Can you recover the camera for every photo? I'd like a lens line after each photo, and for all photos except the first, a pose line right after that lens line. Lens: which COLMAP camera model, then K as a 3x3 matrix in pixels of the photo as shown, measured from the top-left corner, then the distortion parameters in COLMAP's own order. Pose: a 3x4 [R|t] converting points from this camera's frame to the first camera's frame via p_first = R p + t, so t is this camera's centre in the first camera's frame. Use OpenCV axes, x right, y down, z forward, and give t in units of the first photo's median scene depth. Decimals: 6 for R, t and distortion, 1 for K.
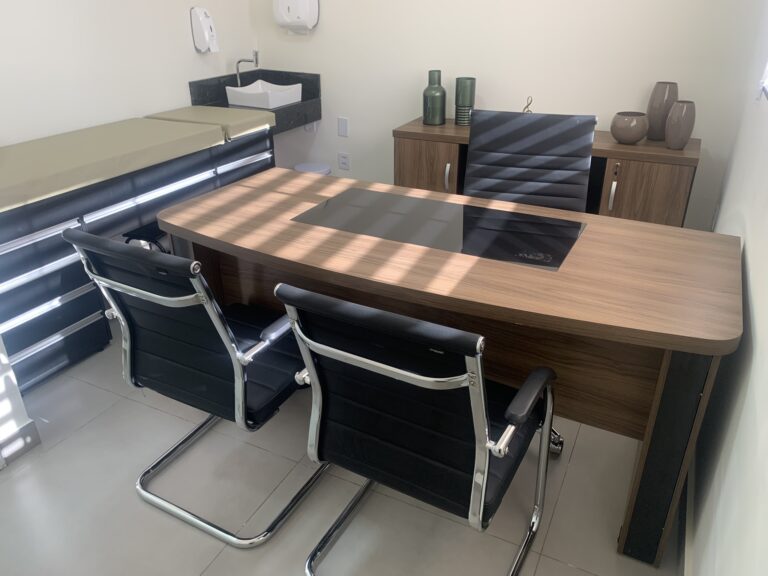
lens RADIAL K [[577.3, 0, 384.0], [0, 577.3, 288.0], [0, 0, 1]] dist [0.057802, -0.101860]
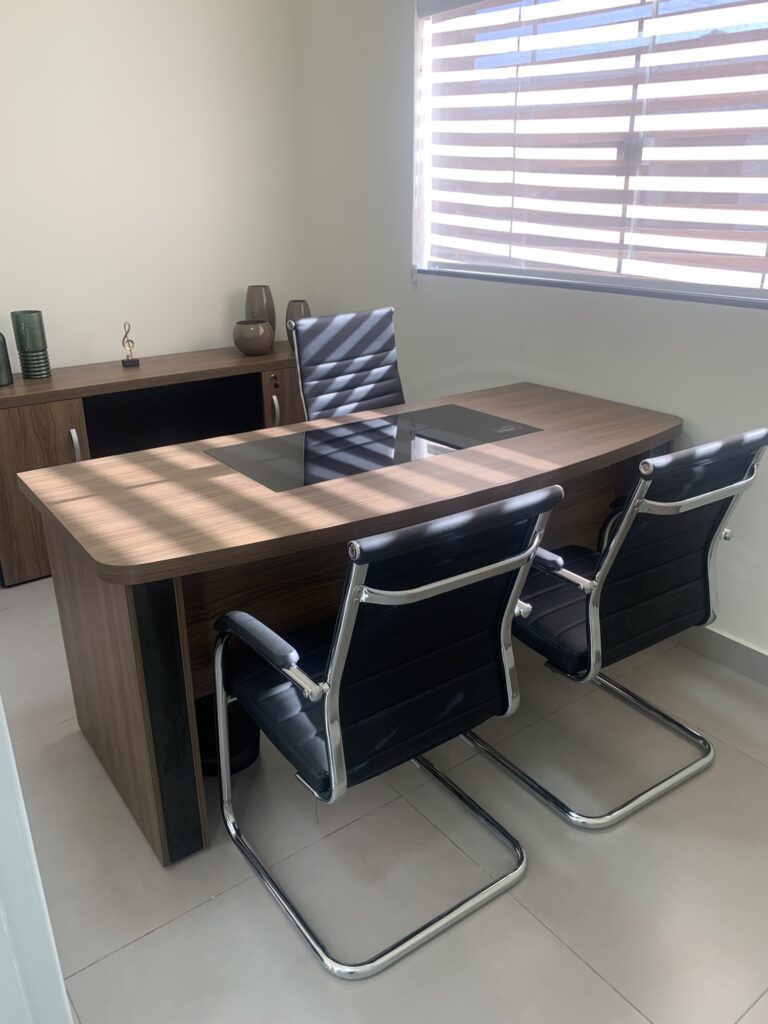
lens RADIAL K [[769.8, 0, 384.0], [0, 769.8, 512.0], [0, 0, 1]] dist [0.057802, -0.101860]
pose [[0.455912, -0.330921, 0.826218, -0.782146], [0.410488, 0.901861, 0.134708, -0.149443], [-0.789712, 0.277737, 0.547008, 0.352019]]
